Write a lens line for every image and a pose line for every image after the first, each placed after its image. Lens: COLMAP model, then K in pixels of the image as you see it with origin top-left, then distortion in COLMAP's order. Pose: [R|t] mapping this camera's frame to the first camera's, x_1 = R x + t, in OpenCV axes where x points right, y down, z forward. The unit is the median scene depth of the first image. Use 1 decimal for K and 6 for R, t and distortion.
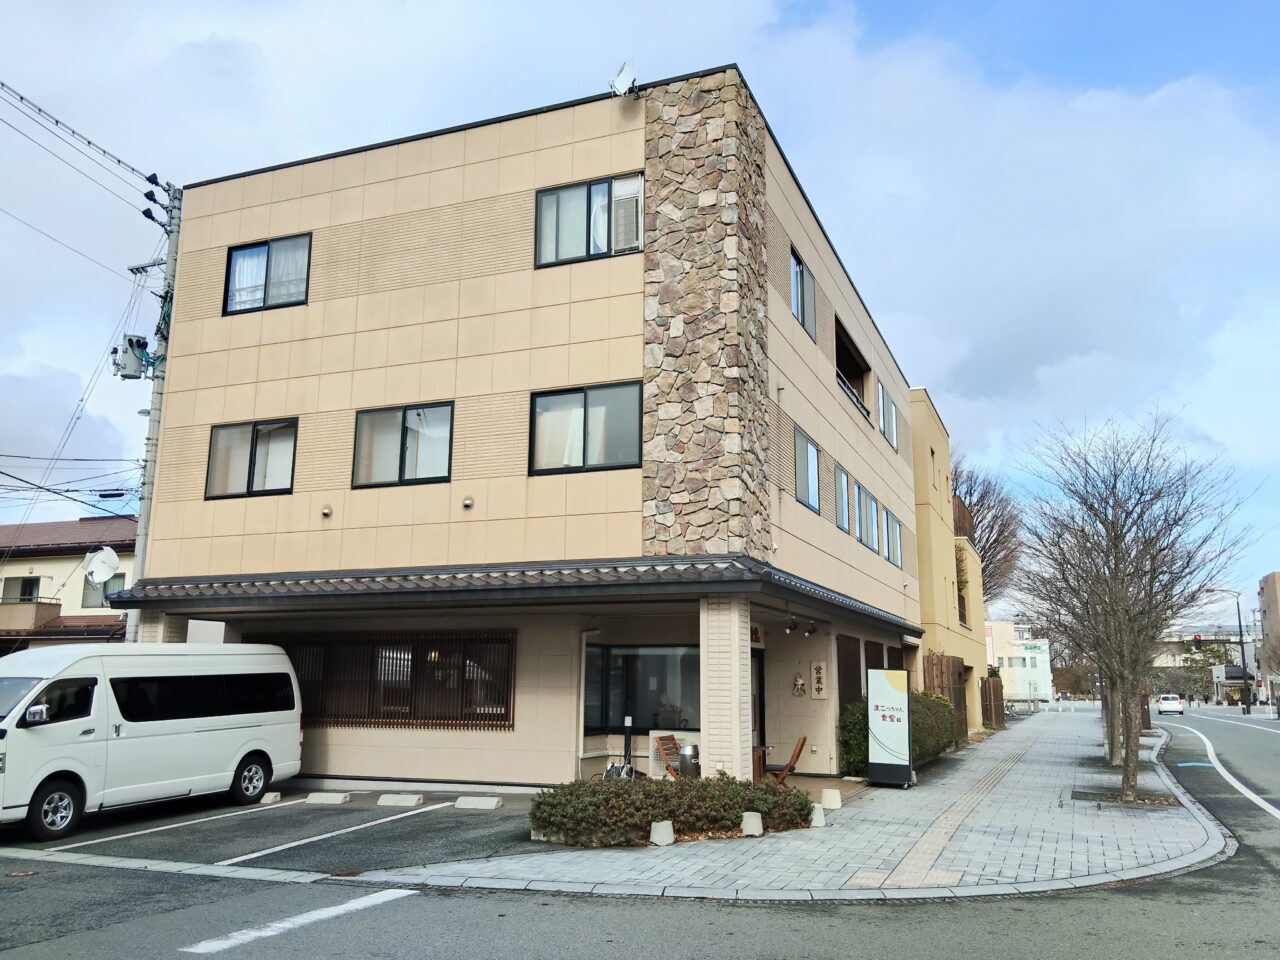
lens RADIAL K [[990.3, 0, 645.5], [0, 990.3, 473.1], [0, 0, 1]] dist [0.042047, -0.008573]
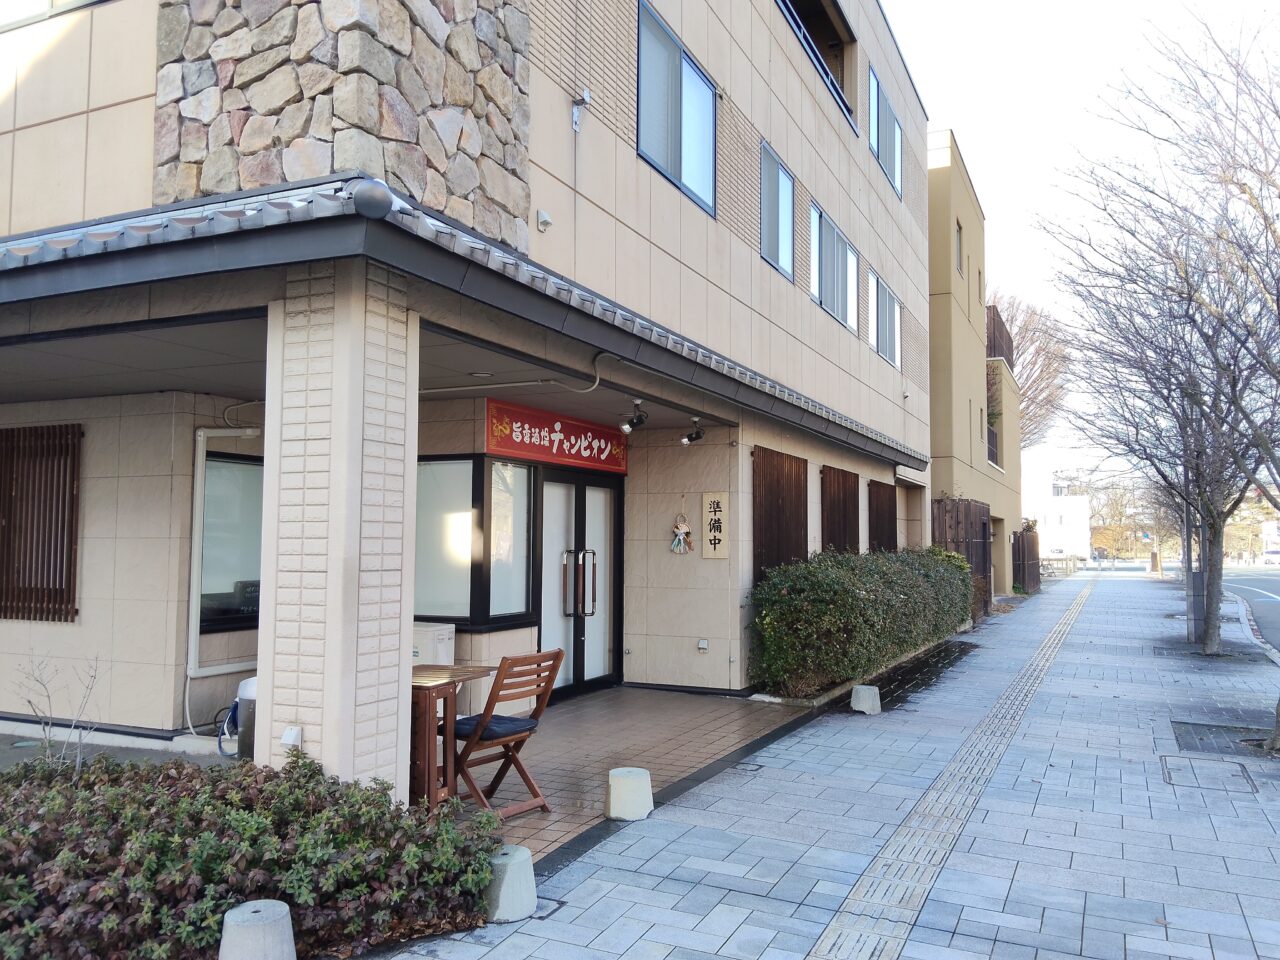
lens RADIAL K [[990.3, 0, 641.6], [0, 990.3, 479.5], [0, 0, 1]] dist [0.042047, -0.008573]
pose [[0.999227, -0.006343, -0.038784, 0.154775], [0.011814, 0.989721, 0.142520, 0.102811], [0.037481, -0.142868, 0.989032, 0.451190]]
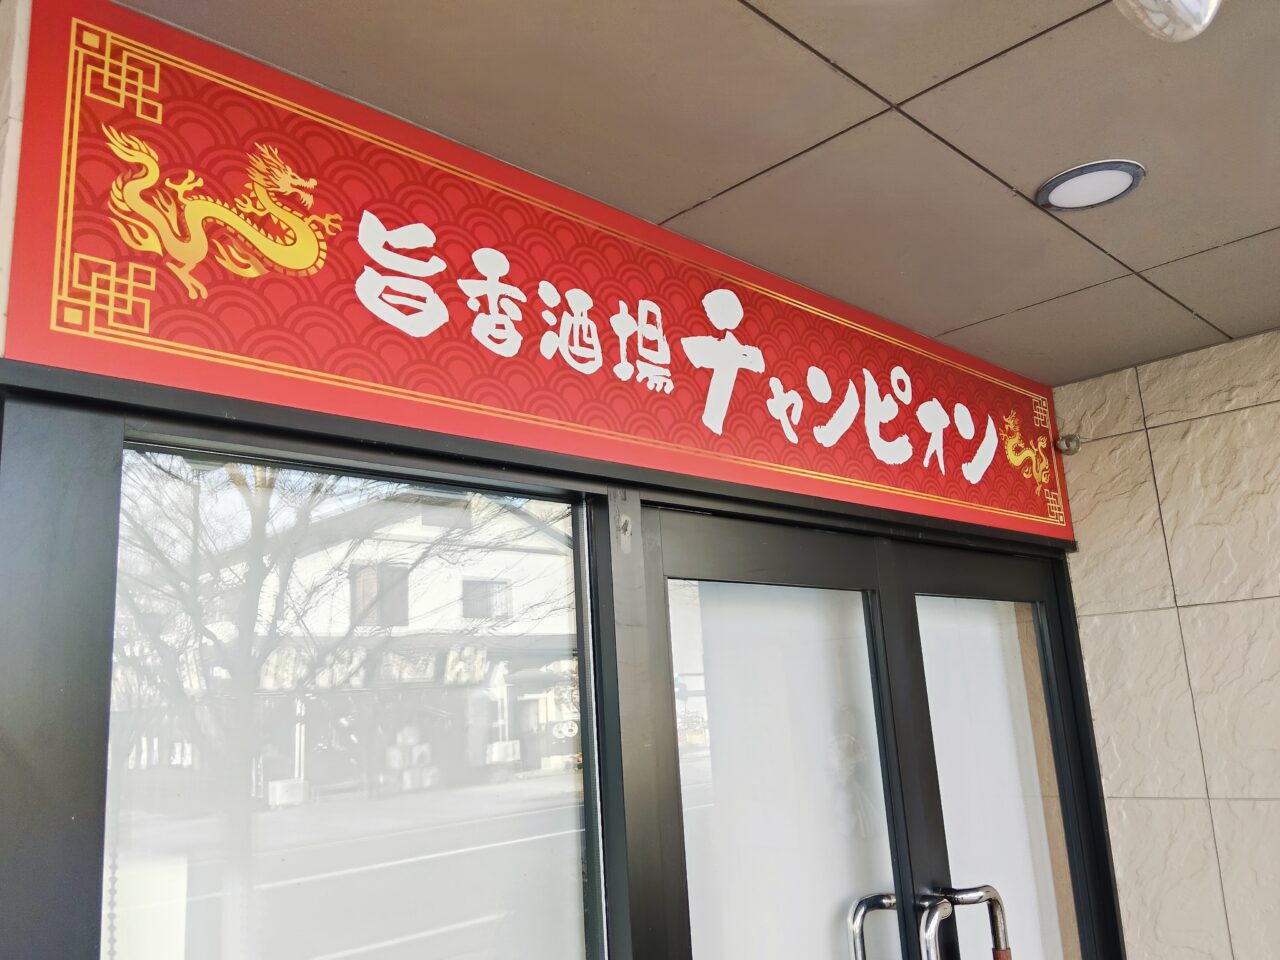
lens RADIAL K [[990.3, 0, 643.7], [0, 990.3, 481.8], [0, 0, 1]] dist [0.042047, -0.008573]
pose [[0.918565, -0.145831, -0.367385, 0.120431], [0.144118, 0.989035, -0.032255, 0.168134], [0.368060, -0.023318, 0.929510, 0.854892]]
